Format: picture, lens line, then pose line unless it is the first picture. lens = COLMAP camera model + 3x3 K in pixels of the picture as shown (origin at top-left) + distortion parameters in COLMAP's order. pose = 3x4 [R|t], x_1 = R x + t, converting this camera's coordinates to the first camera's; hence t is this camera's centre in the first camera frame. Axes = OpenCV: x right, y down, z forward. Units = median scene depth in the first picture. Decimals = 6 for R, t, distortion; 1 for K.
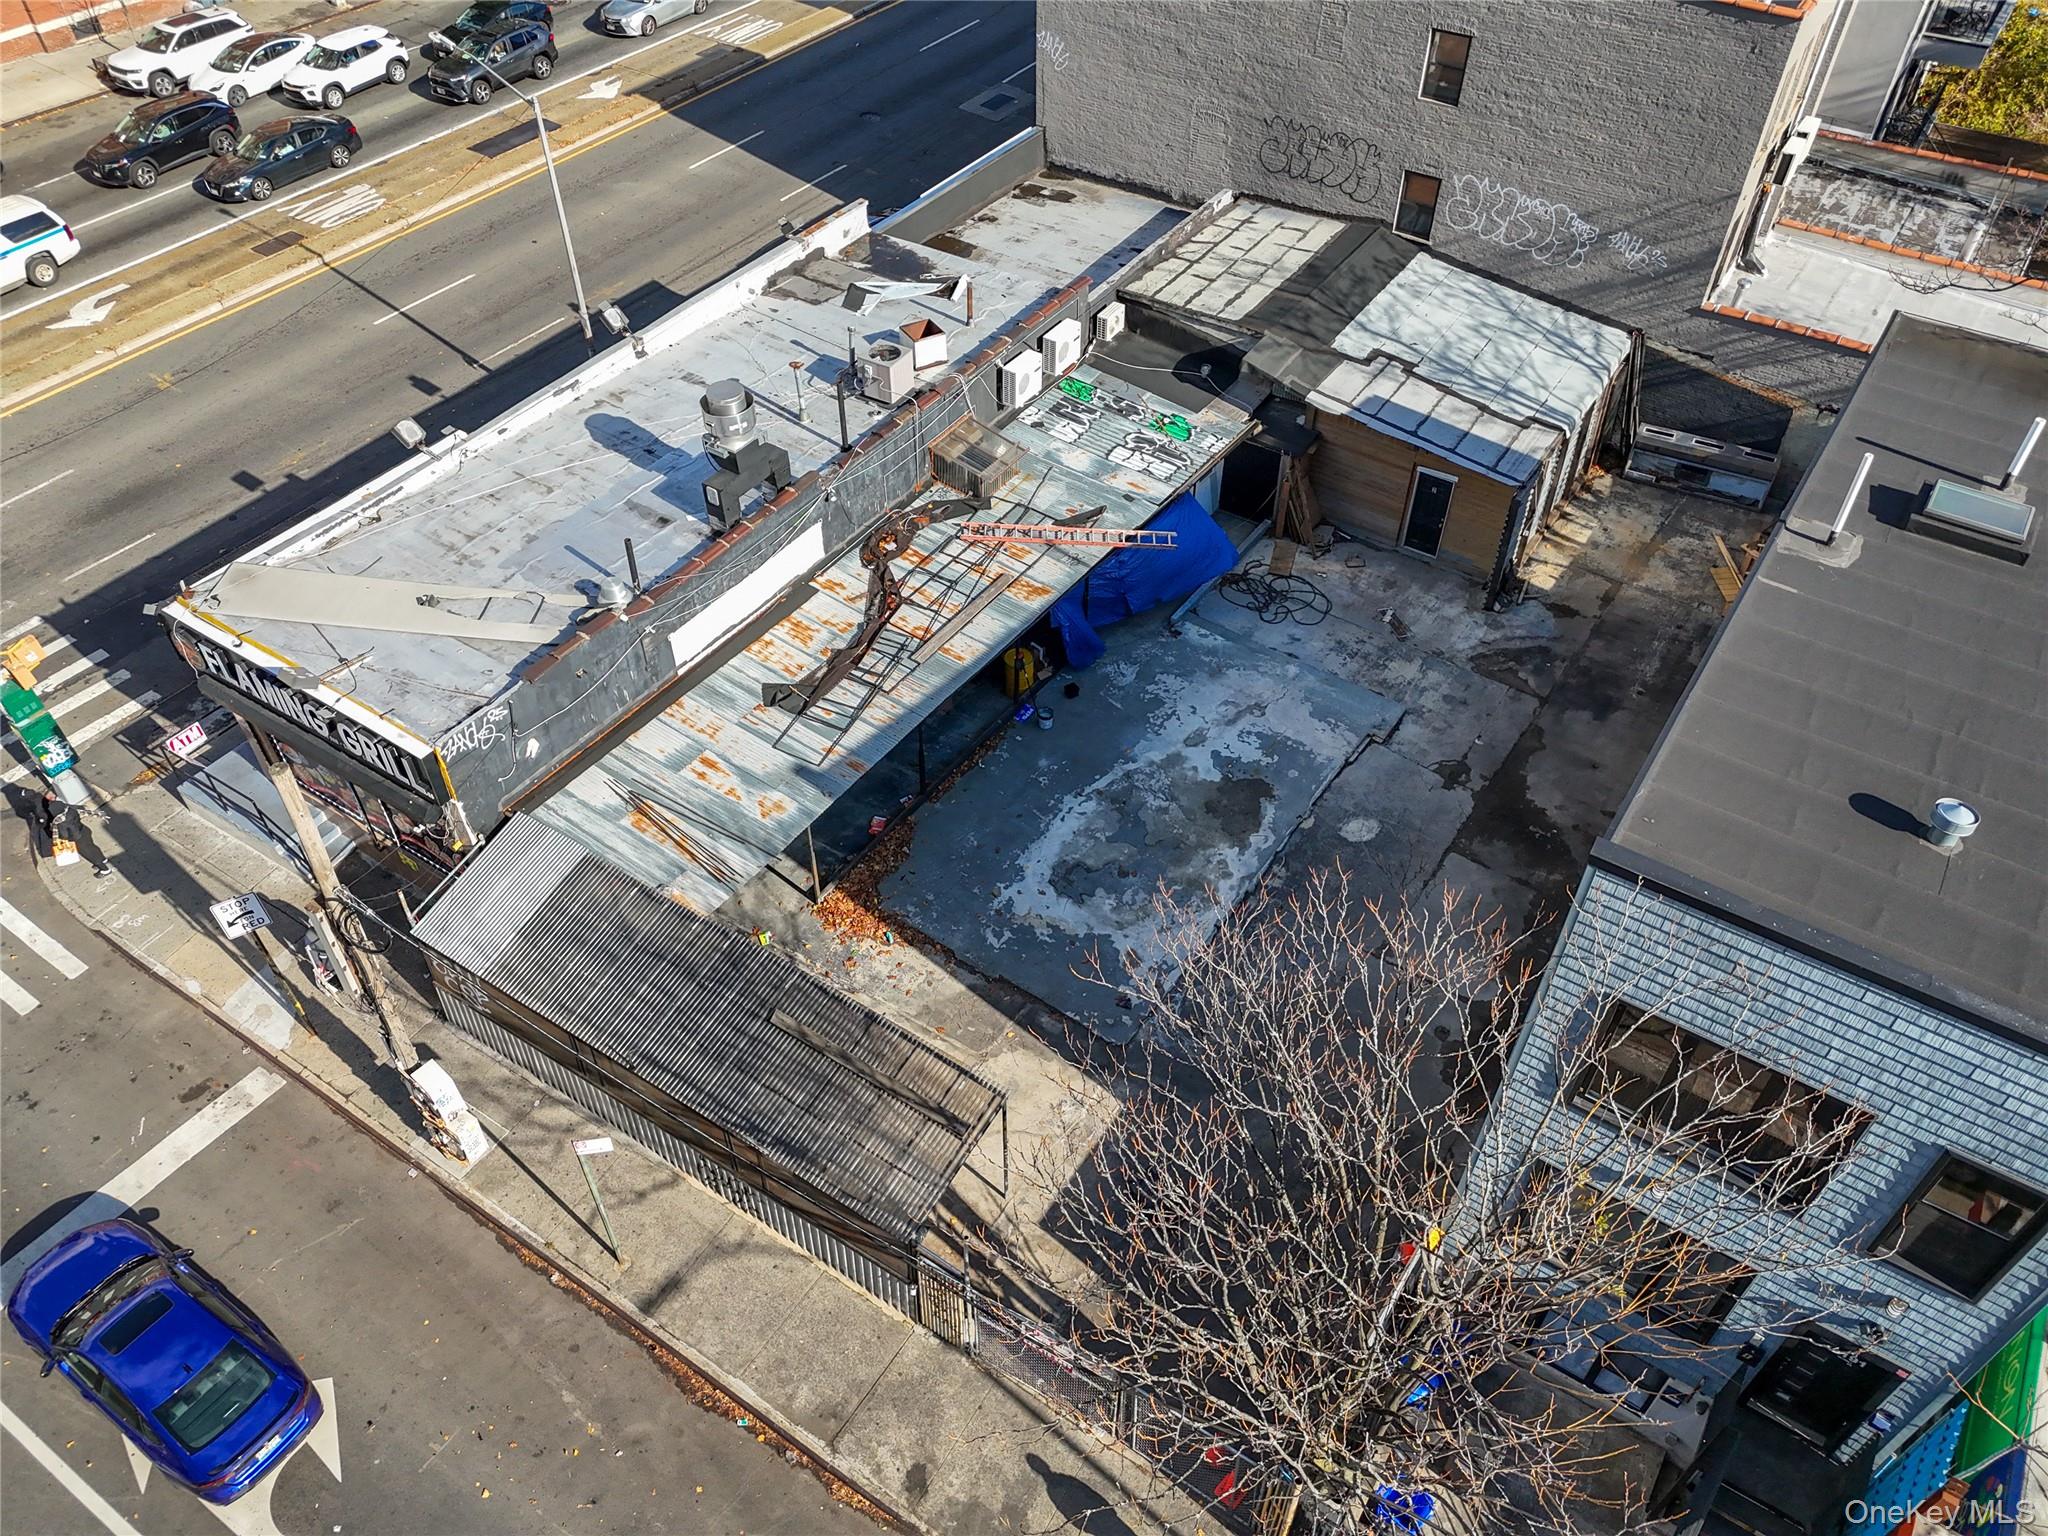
lens RADIAL K [[1555.2, 0, 1024.0], [0, 1555.2, 768.0], [0, 0, 1]] dist [0.044671, -0.043634]
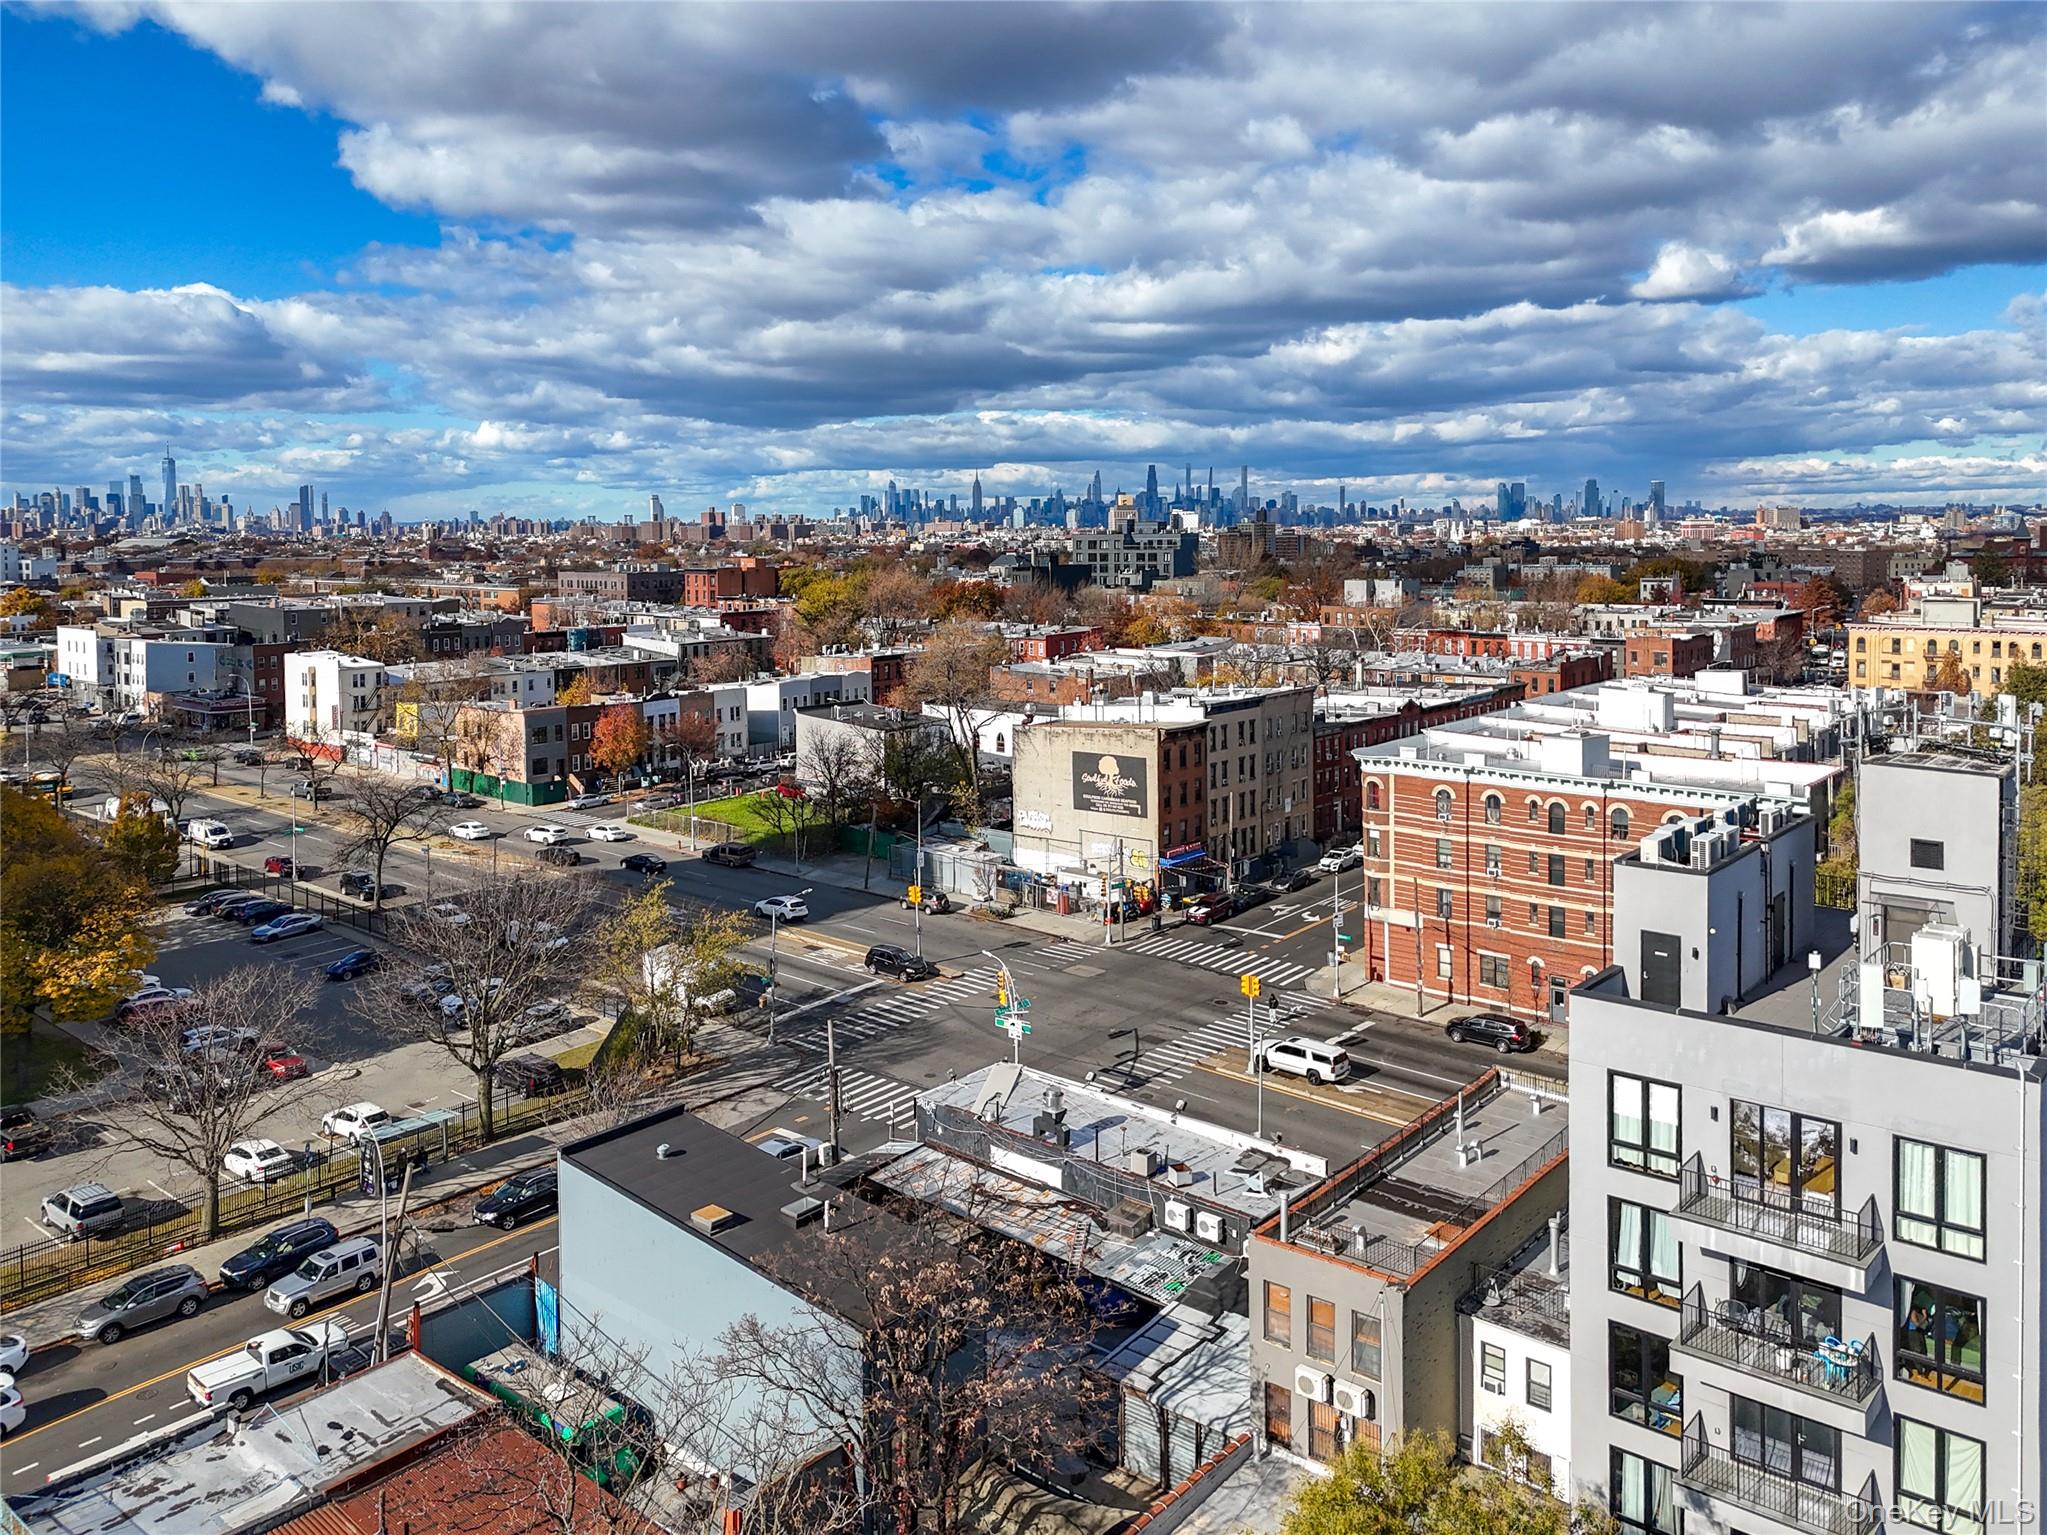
lens RADIAL K [[1497.7, 0, 1023.5], [0, 1497.7, 767.5], [0, 0, 1]] dist [0.049230, -0.001429]
pose [[-0.101253, 0.158420, -0.982166, 1.748740], [-0.706143, 0.683980, 0.183121, -0.834865], [0.700792, 0.712092, 0.042612, 0.408425]]
